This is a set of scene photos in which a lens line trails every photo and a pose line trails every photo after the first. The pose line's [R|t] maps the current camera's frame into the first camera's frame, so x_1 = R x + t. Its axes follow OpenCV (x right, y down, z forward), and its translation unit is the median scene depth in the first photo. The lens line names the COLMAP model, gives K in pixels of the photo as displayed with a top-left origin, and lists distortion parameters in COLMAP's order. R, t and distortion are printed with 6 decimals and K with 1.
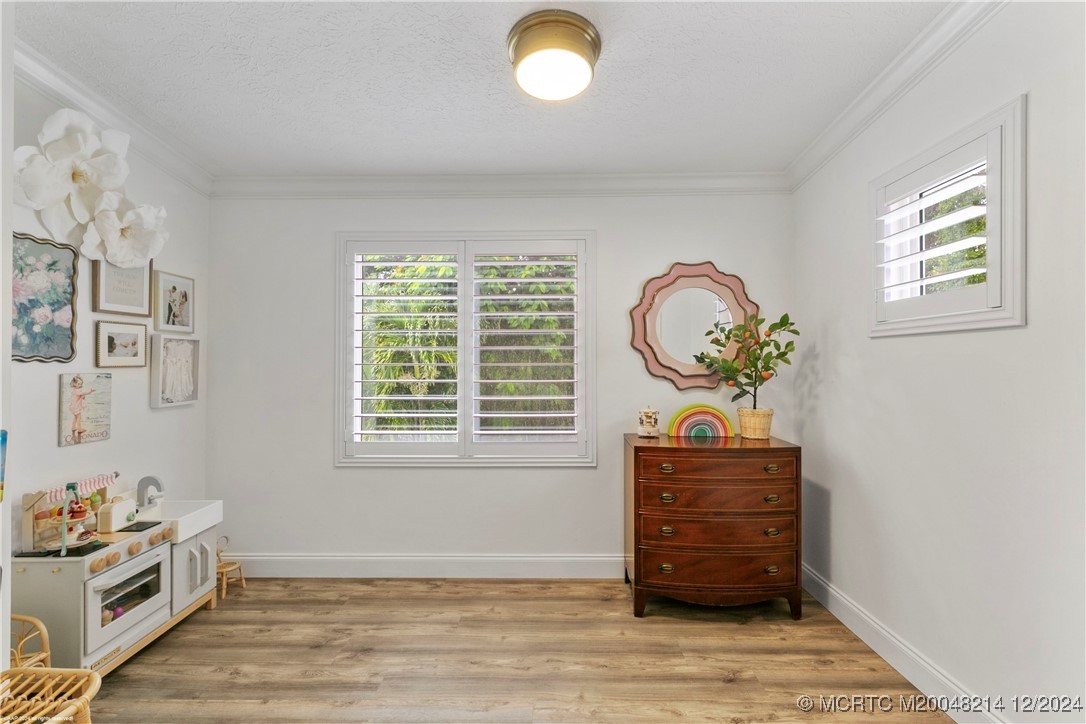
lens RADIAL K [[487.1, 0, 544.9], [0, 487.1, 363.0], [0, 0, 1]] dist [0.004592, -0.000637]
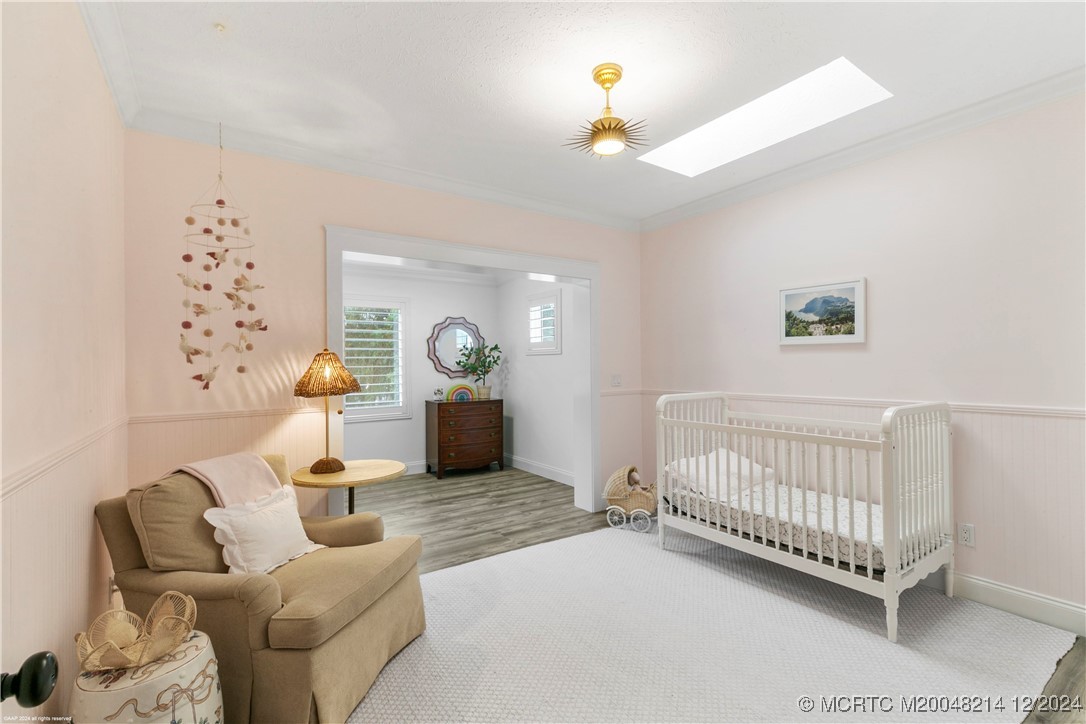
lens RADIAL K [[487.1, 0, 544.9], [0, 487.1, 363.0], [0, 0, 1]] dist [0.004592, -0.000637]
pose [[0.815477, -0.004929, 0.578769, -0.632083], [0.008772, 0.999954, -0.003843, 0.002125], [-0.578724, 0.008211, 0.815482, -0.981617]]
